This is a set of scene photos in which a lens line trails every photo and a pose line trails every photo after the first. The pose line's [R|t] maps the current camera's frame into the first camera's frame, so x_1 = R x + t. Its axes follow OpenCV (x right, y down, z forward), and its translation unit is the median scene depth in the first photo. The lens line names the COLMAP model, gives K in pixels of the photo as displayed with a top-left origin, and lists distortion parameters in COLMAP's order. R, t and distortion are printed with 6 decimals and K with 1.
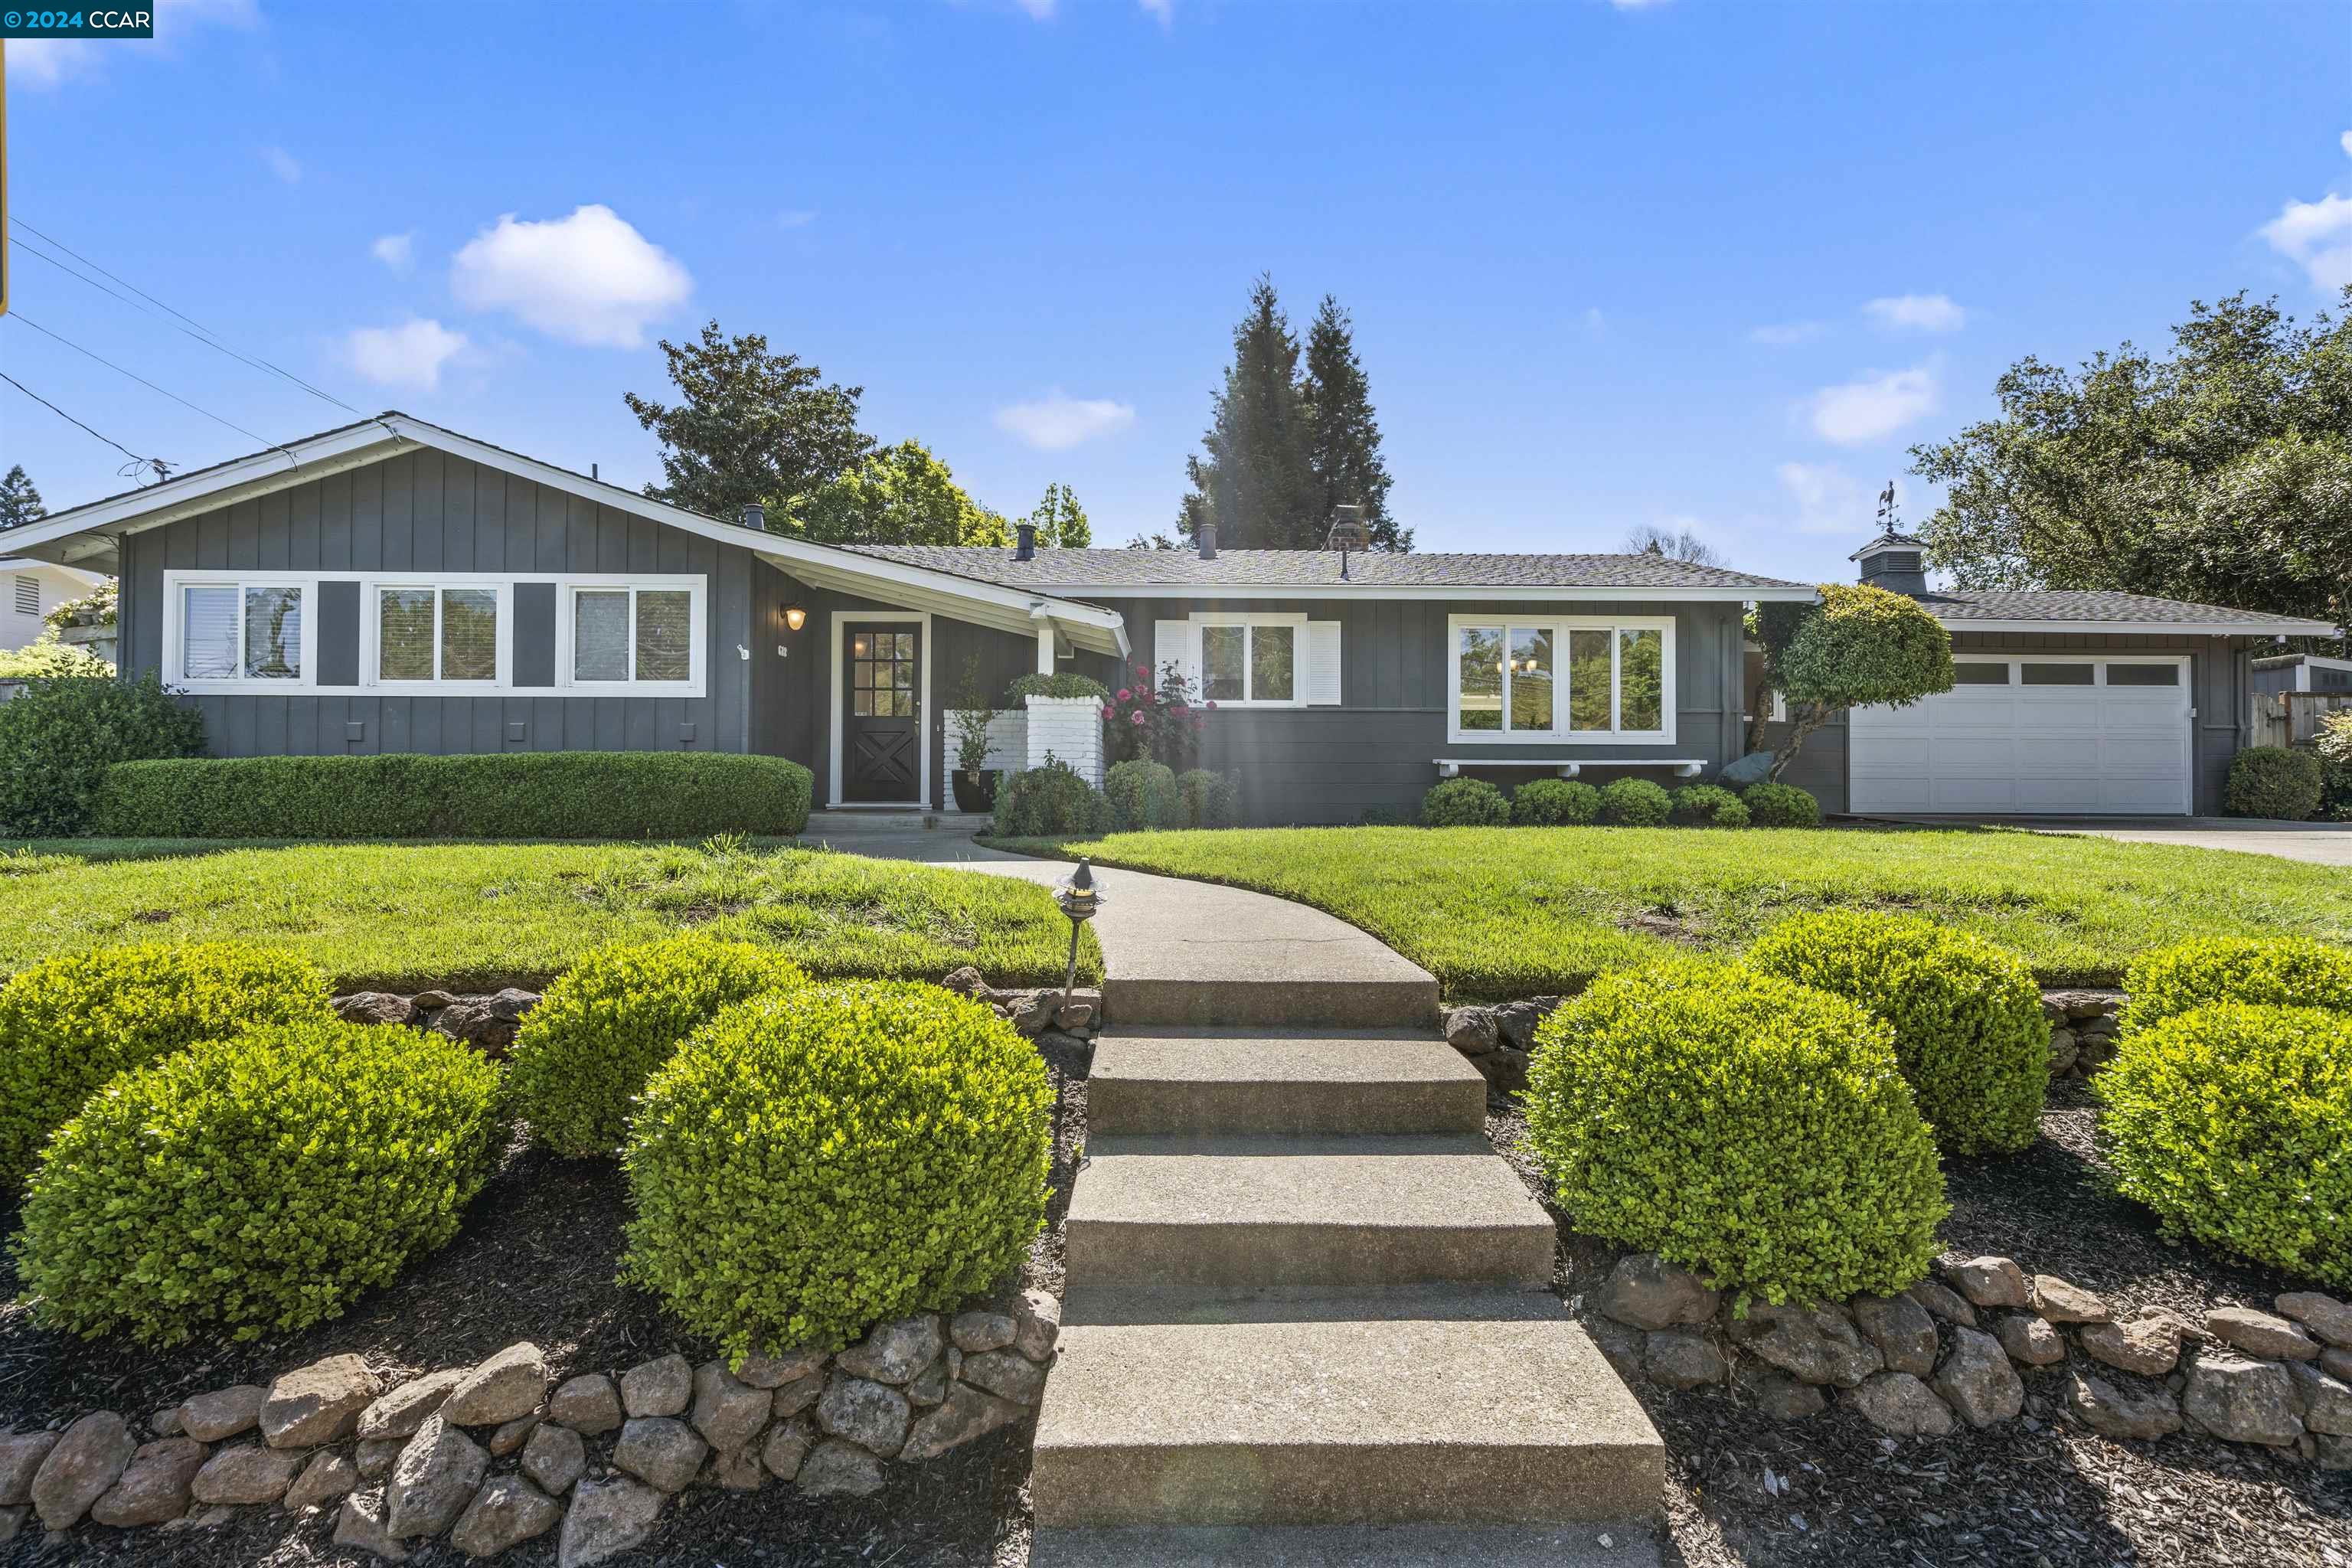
lens RADIAL K [[1090.3, 0, 1201.5], [0, 1090.3, 783.9], [0, 0, 1]] dist [-0.011222, 0.007806]
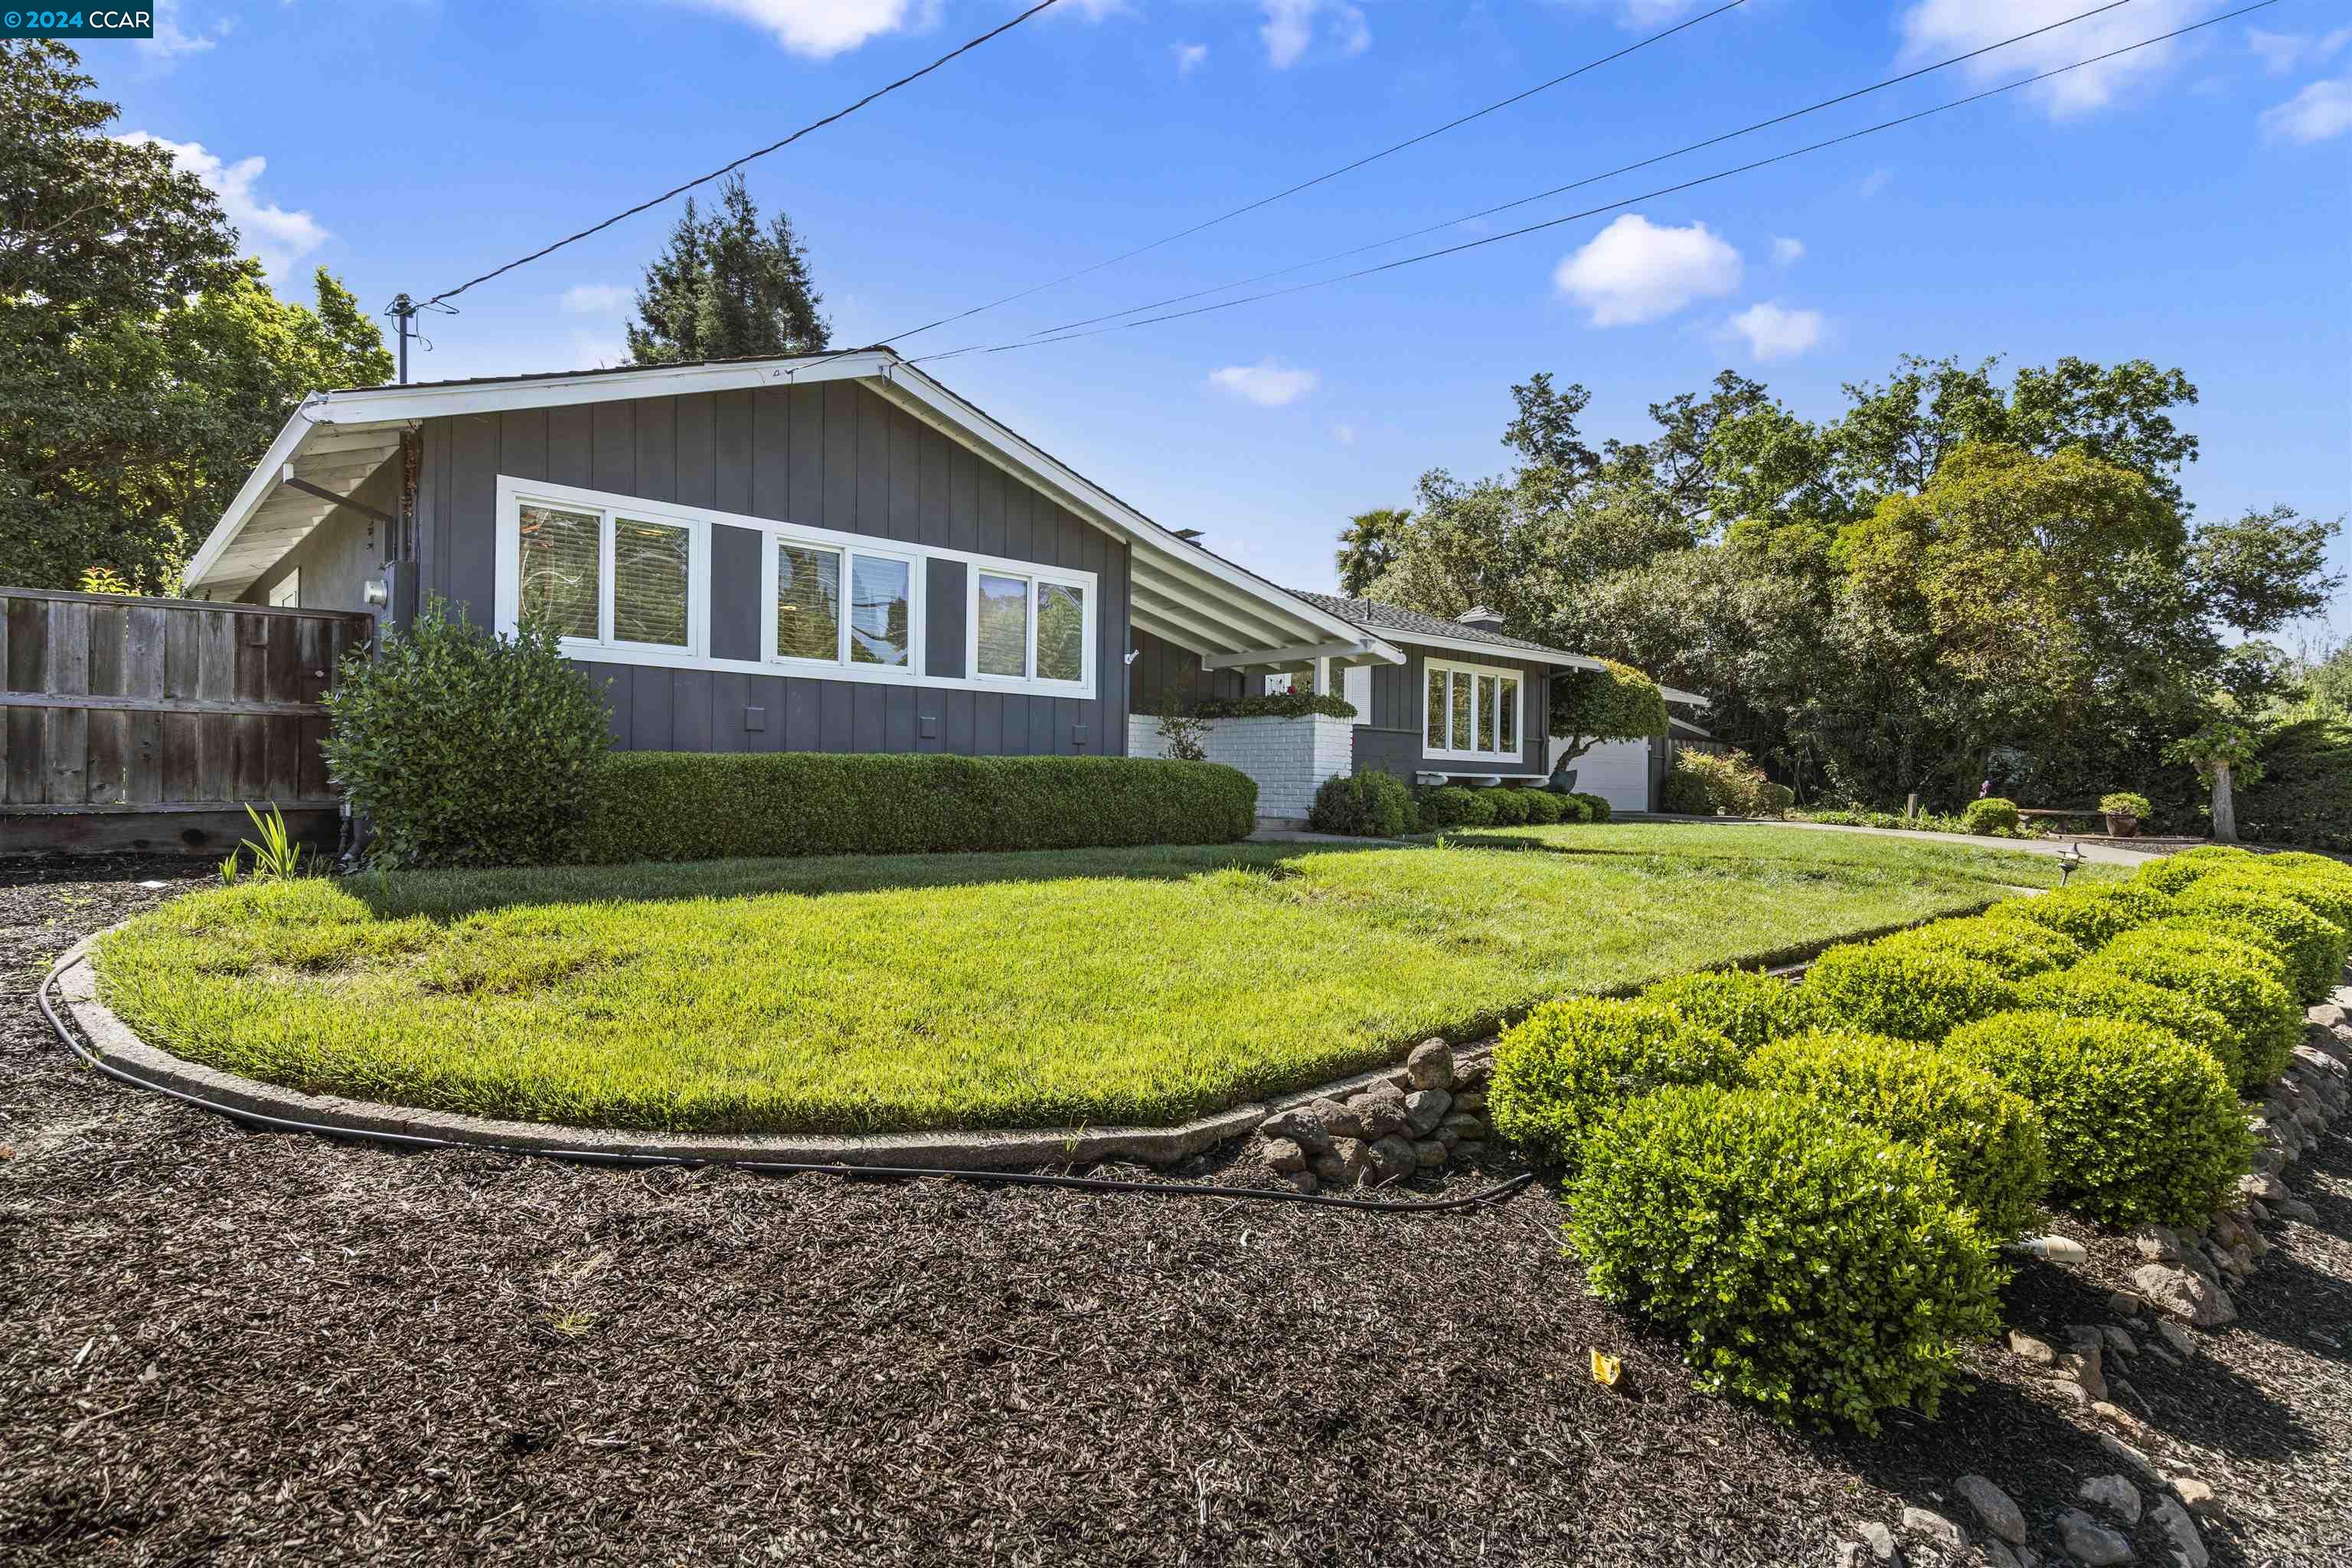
lens RADIAL K [[1266.7, 0, 1176.0], [0, 1266.7, 784.0], [0, 0, 1]] dist [0.000765, 0.000182]
pose [[0.751692, 0.012071, 0.659404, -1.155017], [-0.018444, 0.999826, 0.002722, -0.007332], [-0.659257, -0.014208, 0.751784, 0.091165]]
